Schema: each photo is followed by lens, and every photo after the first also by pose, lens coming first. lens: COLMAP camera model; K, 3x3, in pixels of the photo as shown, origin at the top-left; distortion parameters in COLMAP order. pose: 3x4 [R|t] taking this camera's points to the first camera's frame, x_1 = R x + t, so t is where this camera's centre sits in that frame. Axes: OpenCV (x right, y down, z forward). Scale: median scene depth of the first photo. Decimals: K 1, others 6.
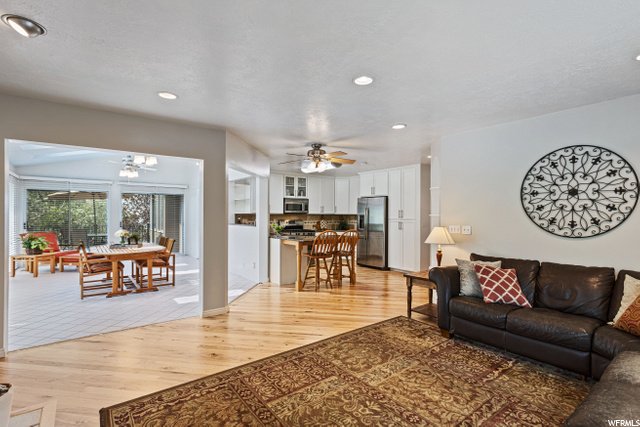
lens RADIAL K [[308.7, 0, 317.0], [0, 308.7, 215.7], [0, 0, 1]] dist [0.009273, 0.000668]
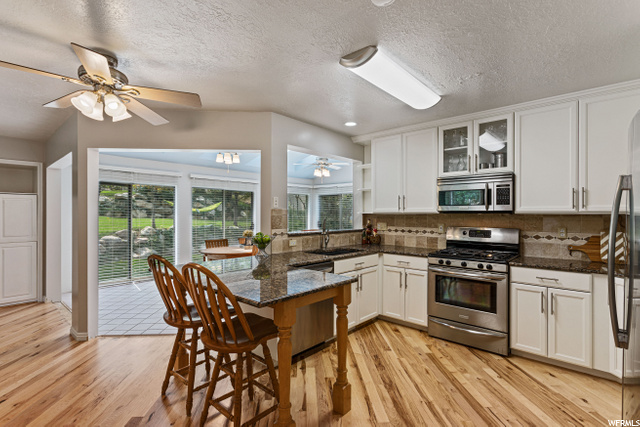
lens RADIAL K [[308.7, 0, 317.3], [0, 308.7, 212.8], [0, 0, 1]] dist [0.009273, 0.000668]
pose [[0.192769, -0.009504, -0.981198, 0.296375], [-0.006219, 0.999921, -0.010907, -0.000631], [0.981224, 0.008205, 0.192695, 0.720560]]
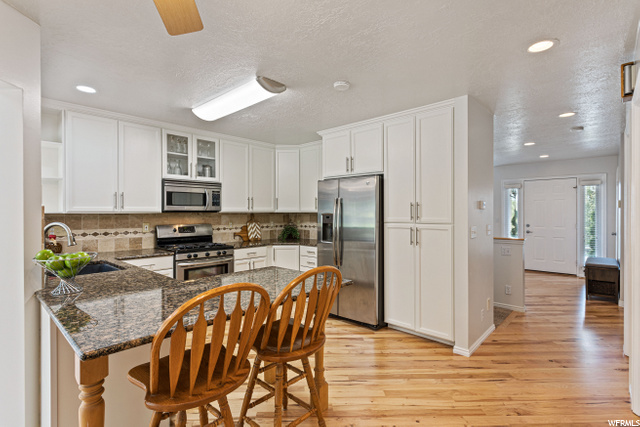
lens RADIAL K [[308.7, 0, 315.1], [0, 308.7, 213.5], [0, 0, 1]] dist [0.009273, 0.000668]
pose [[0.986028, -0.008805, 0.166349, 0.040988], [0.008641, 0.999961, 0.001711, -0.003431], [-0.166357, -0.000249, 0.986065, 0.488426]]
